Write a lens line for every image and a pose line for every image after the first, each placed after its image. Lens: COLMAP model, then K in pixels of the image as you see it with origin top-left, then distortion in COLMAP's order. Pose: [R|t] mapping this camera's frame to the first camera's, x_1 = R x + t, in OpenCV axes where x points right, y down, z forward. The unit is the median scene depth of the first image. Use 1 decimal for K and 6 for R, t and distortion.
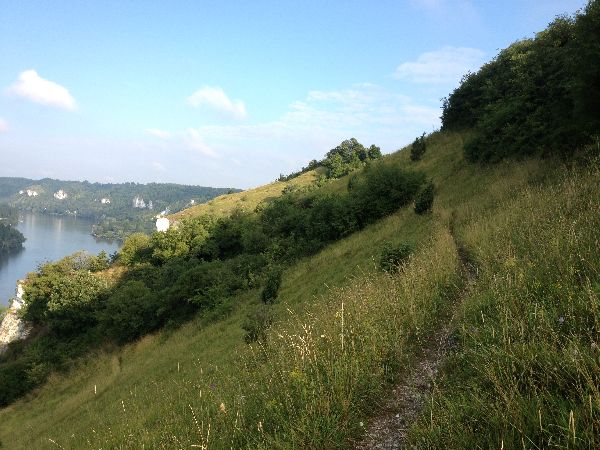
lens RADIAL K [[607.5, 0, 300.7], [0, 607.5, 224.6], [0, 0, 1]] dist [0.067642, 0.000000]
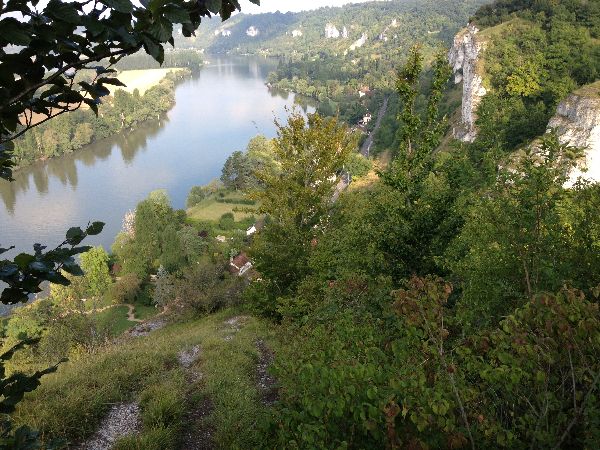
lens RADIAL K [[607.5, 0, 286.0], [0, 607.5, 230.1], [0, 0, 1]] dist [0.067642, 0.000000]
pose [[0.932389, 0.001536, -0.361452, -0.017148], [0.103157, 0.957271, 0.270167, -0.006730], [0.346423, -0.289187, 0.892391, 0.126128]]
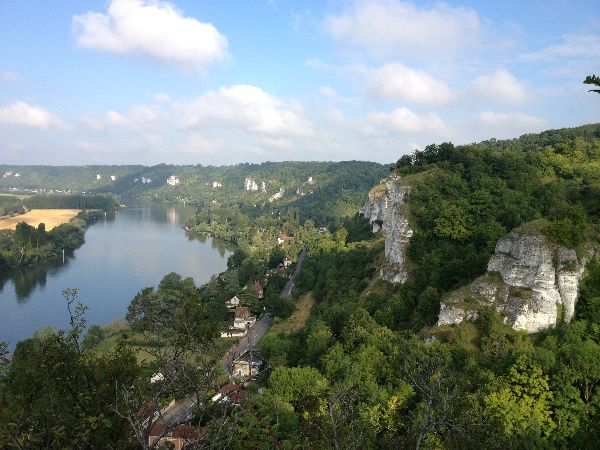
lens RADIAL K [[607.5, 0, 299.1], [0, 607.5, 224.6], [0, 0, 1]] dist [0.067642, 0.000000]
pose [[0.978807, -0.037005, -0.201415, -0.021054], [0.044439, 0.998483, 0.032513, -0.003412], [0.199906, -0.040775, 0.978966, 0.134315]]
